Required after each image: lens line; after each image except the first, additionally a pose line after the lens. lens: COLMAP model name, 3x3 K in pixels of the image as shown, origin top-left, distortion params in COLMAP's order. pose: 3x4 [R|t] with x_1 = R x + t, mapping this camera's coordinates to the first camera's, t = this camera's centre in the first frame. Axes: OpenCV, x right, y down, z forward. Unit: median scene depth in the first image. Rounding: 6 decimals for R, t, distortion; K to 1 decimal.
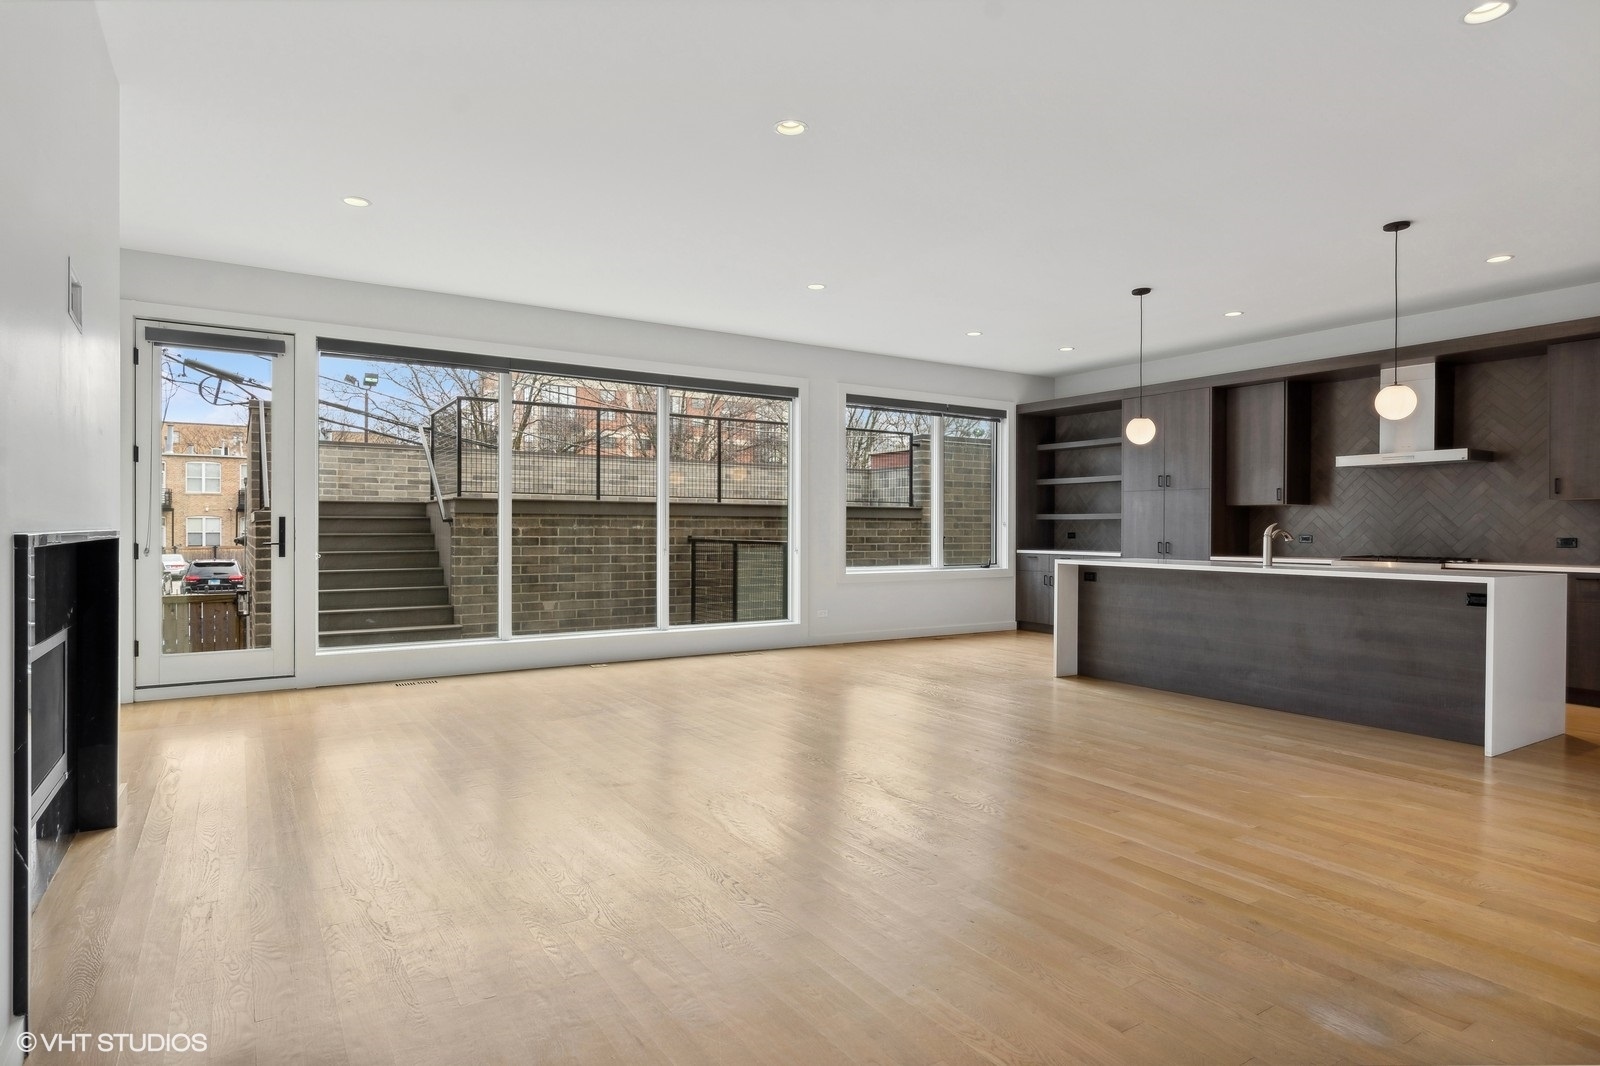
lens RADIAL K [[882.4, 0, 796.9], [0, 882.4, 528.5], [0, 0, 1]] dist [-0.000856, -0.000050]
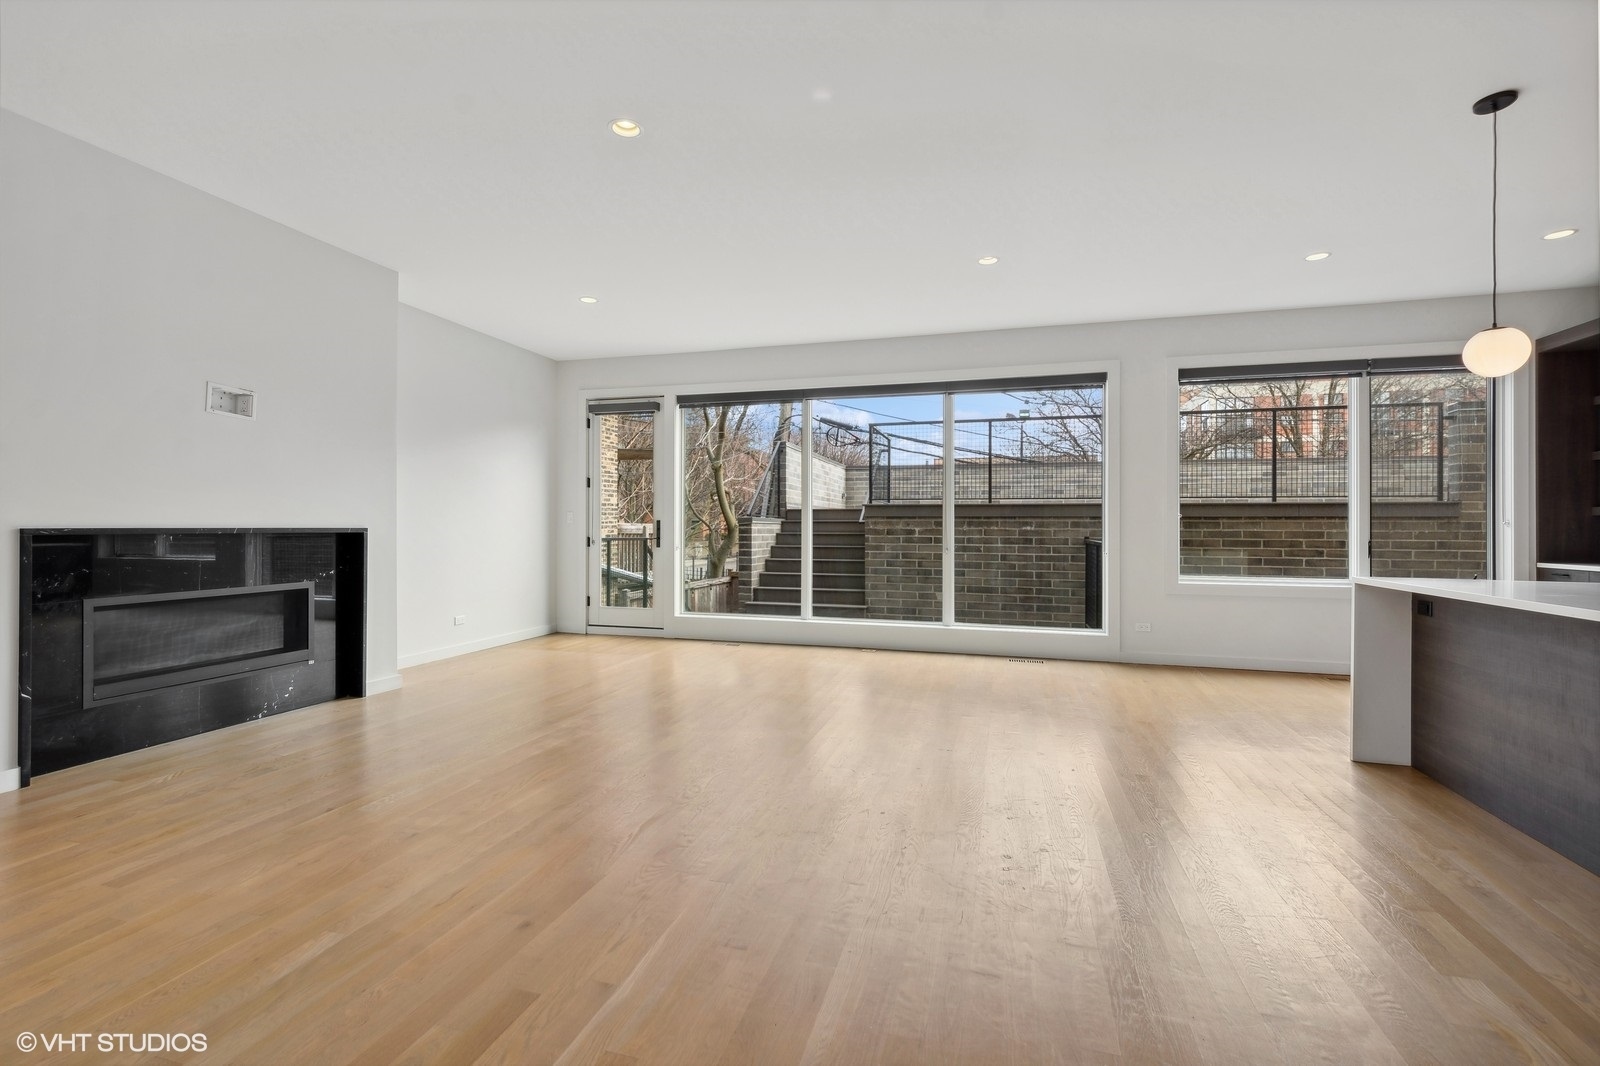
lens RADIAL K [[710.3, 0, 794.4], [0, 710.3, 525.7], [0, 0, 1]] dist [0.001901, 0.000183]
pose [[0.652713, -0.002866, -0.757600, 0.307180], [-0.002327, 0.999981, -0.005788, 0.001280], [0.757602, 0.005541, 0.652693, 0.260474]]
